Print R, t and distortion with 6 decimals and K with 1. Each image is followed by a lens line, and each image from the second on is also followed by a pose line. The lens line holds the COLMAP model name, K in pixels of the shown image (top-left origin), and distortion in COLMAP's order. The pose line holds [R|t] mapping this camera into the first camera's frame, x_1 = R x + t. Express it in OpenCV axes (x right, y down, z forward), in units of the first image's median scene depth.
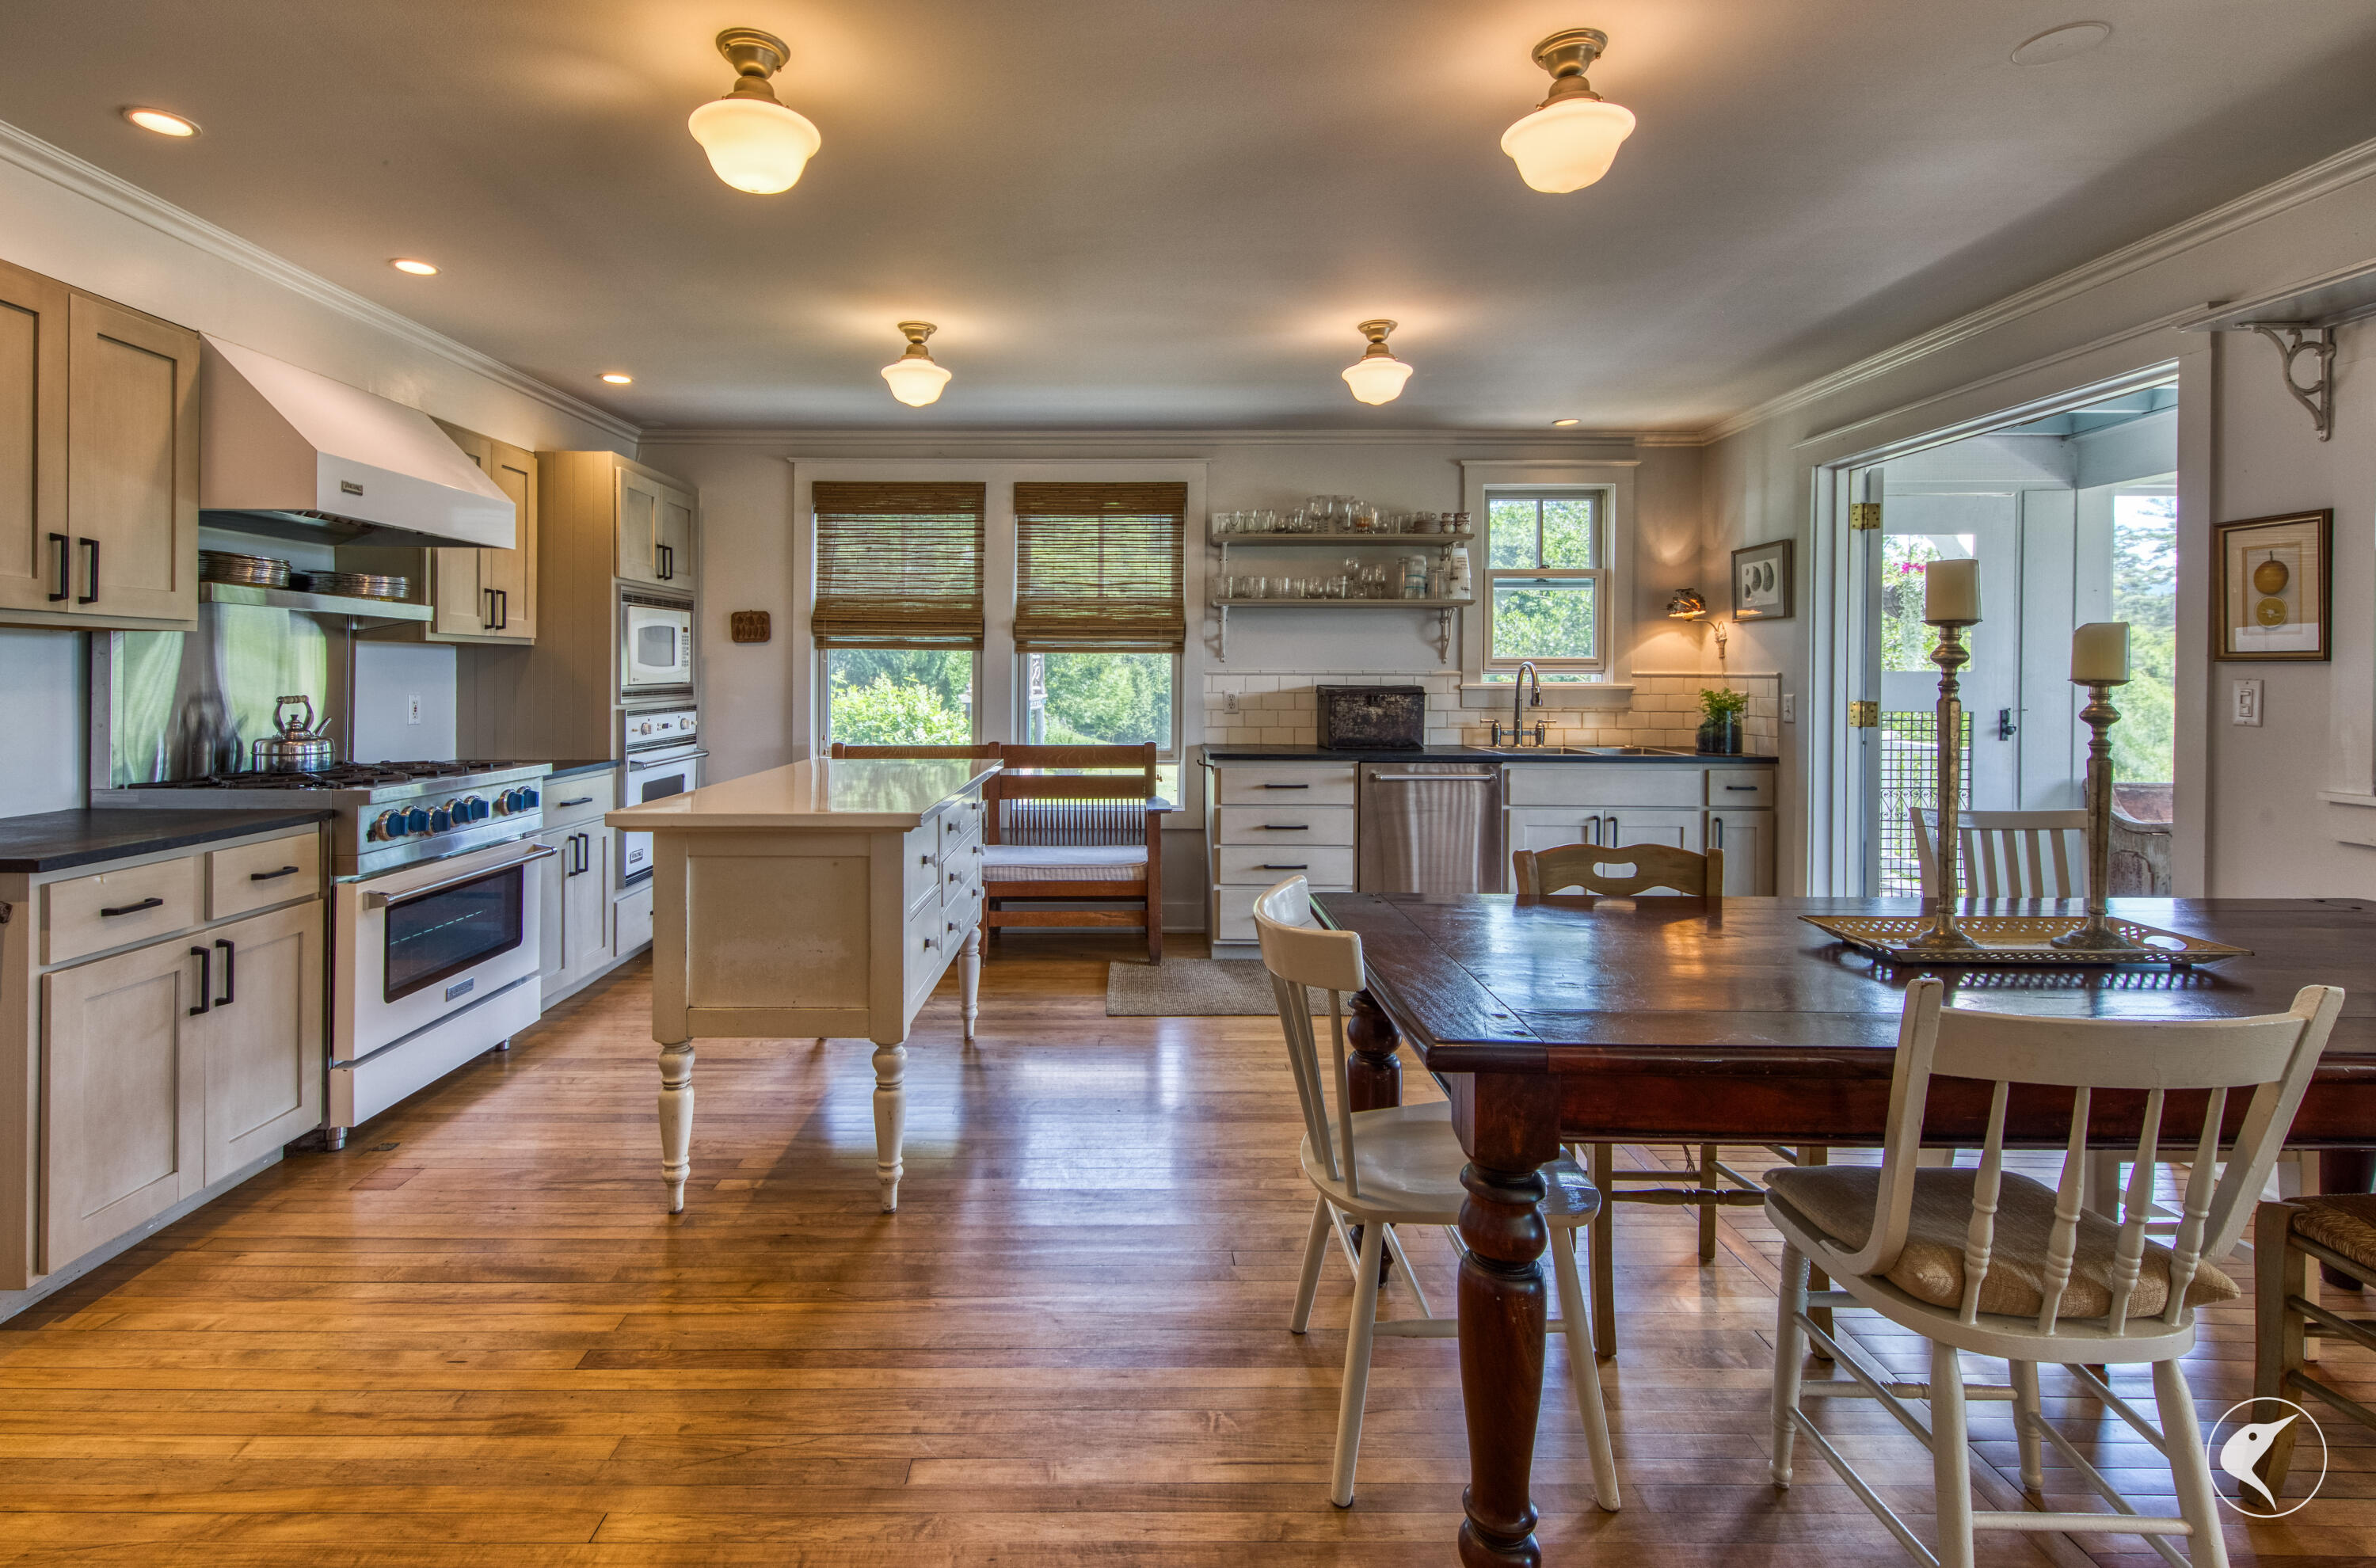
lens RADIAL K [[1115.4, 0, 1137.1], [0, 1115.4, 683.0], [0, 0, 1]] dist [0.020854, -0.011810]
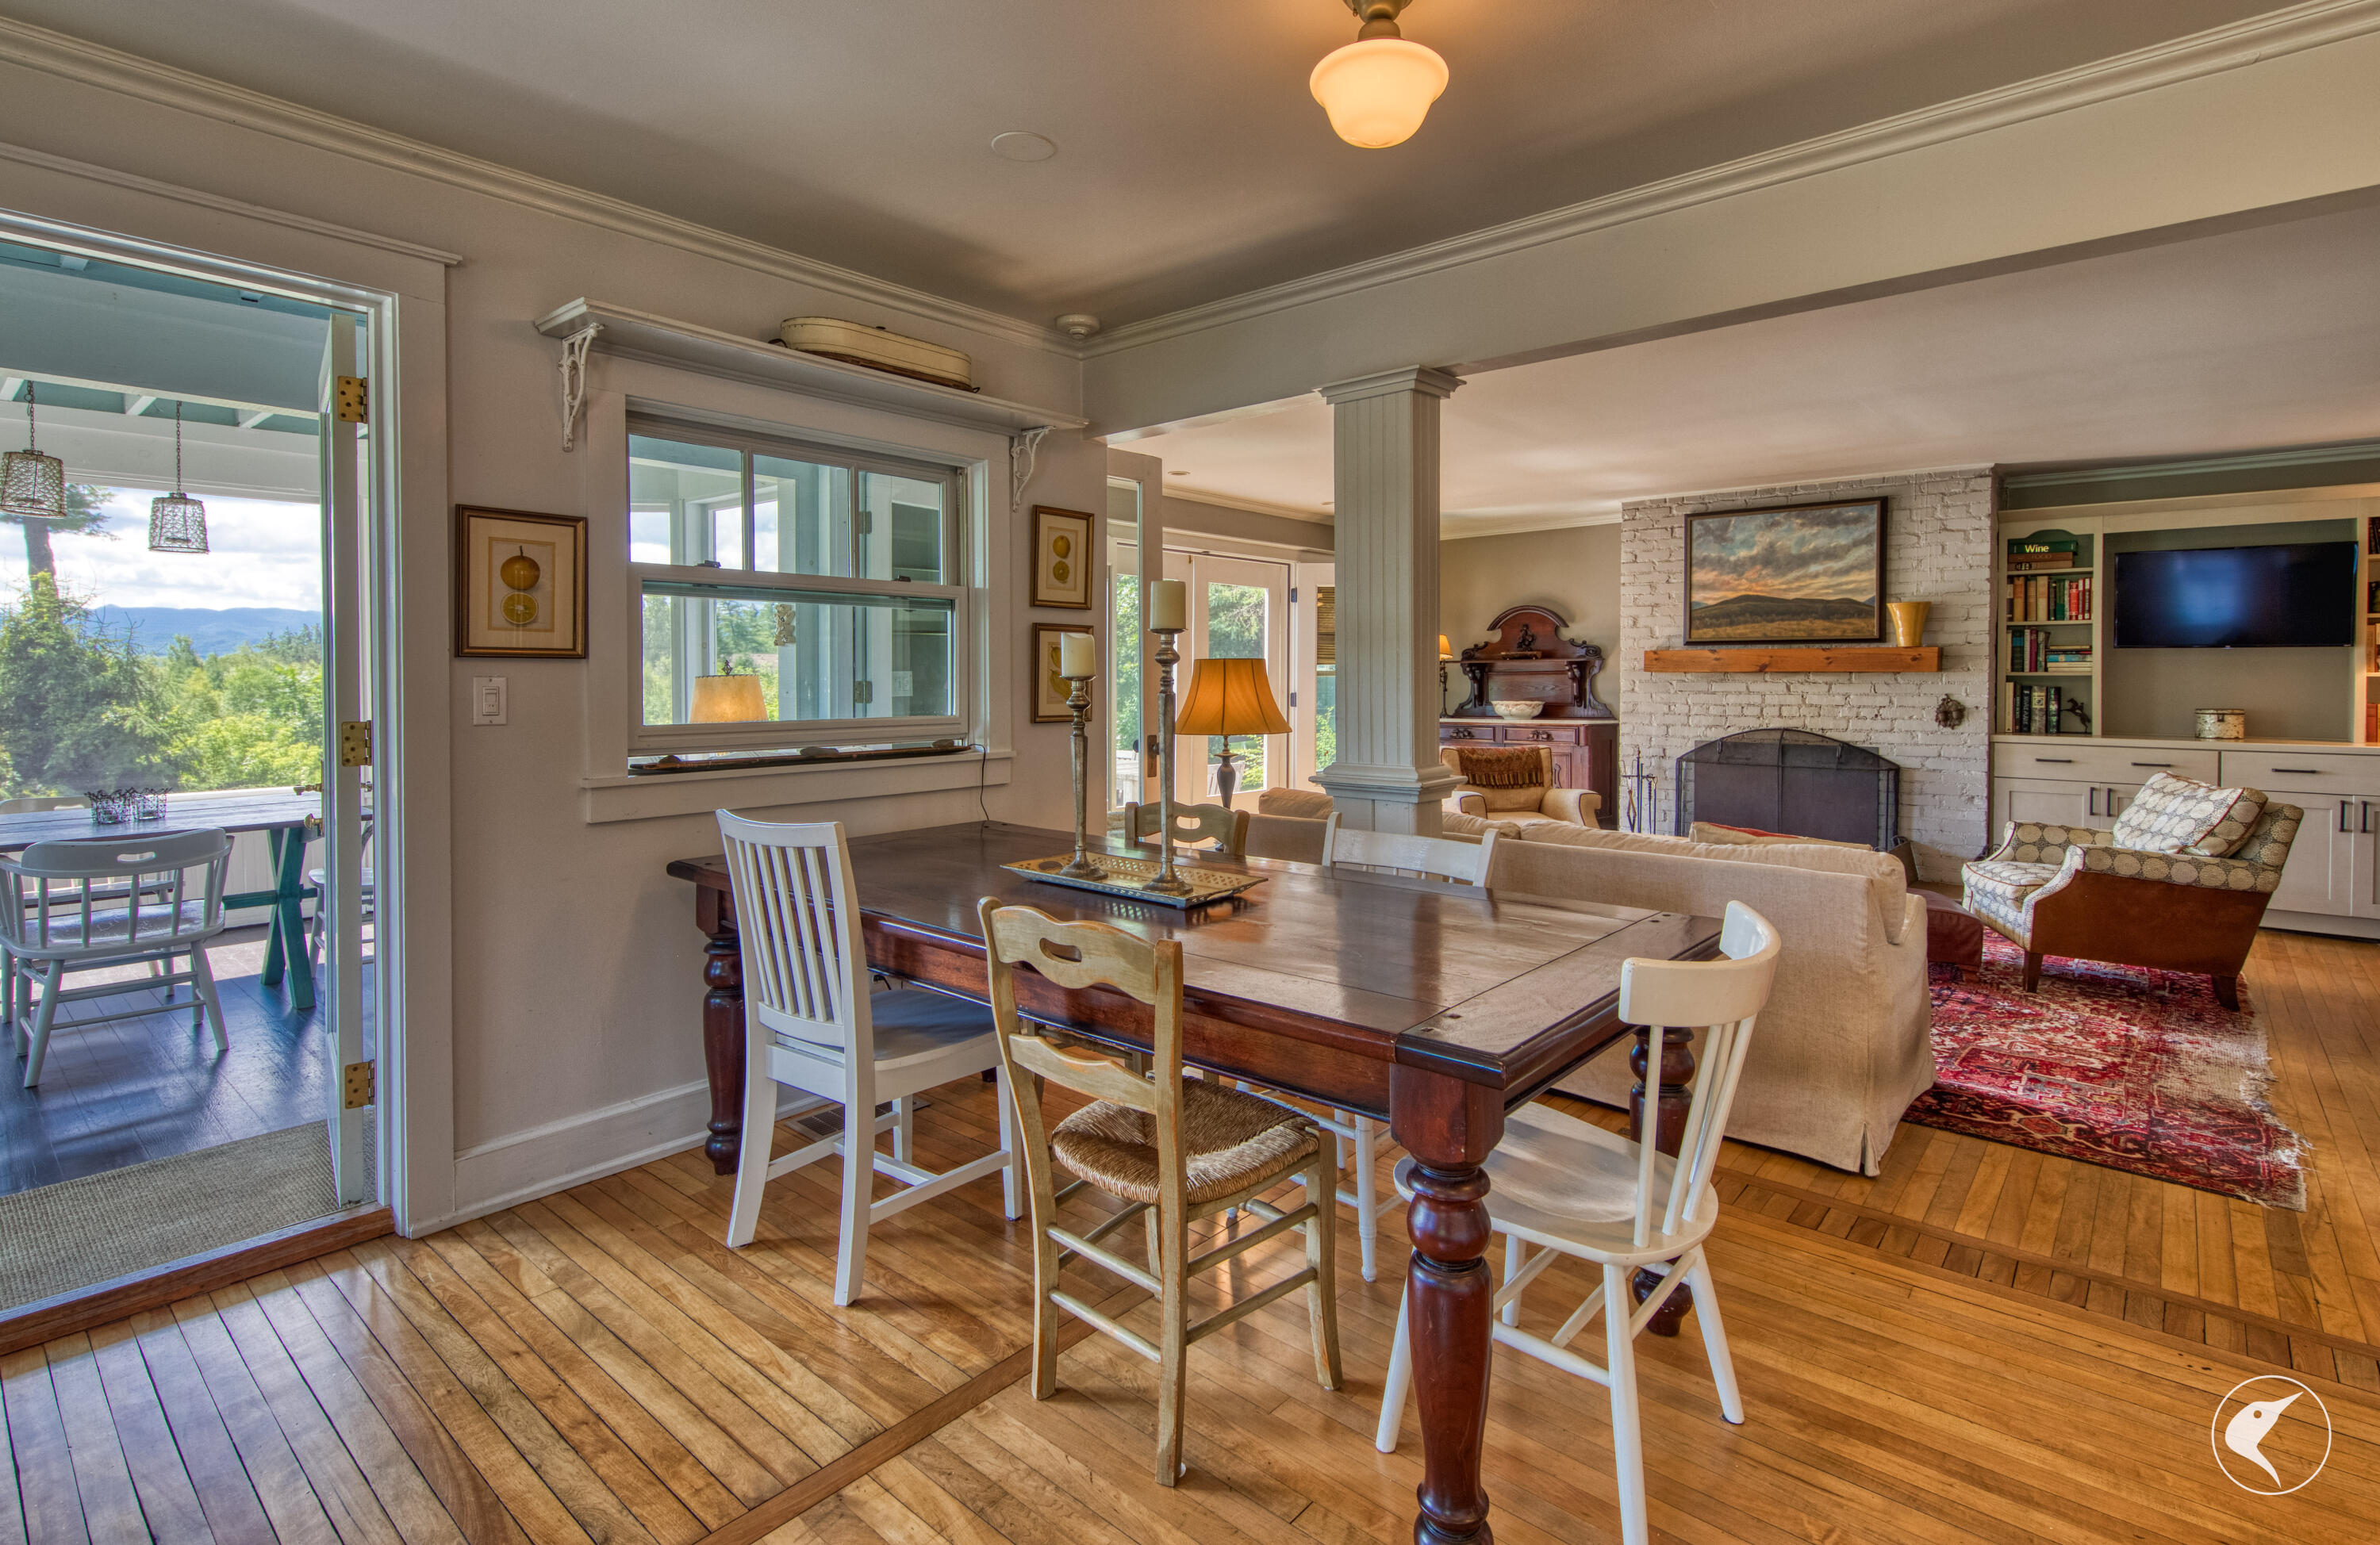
lens RADIAL K [[1117.4, 0, 1205.8], [0, 1117.4, 693.4], [0, 0, 1]] dist [0.025886, -0.011215]
pose [[-0.763874, -0.014238, 0.645208, -0.048151], [0.003686, 0.999644, 0.026423, -0.005914], [-0.645354, 0.022563, -0.763550, 0.701741]]
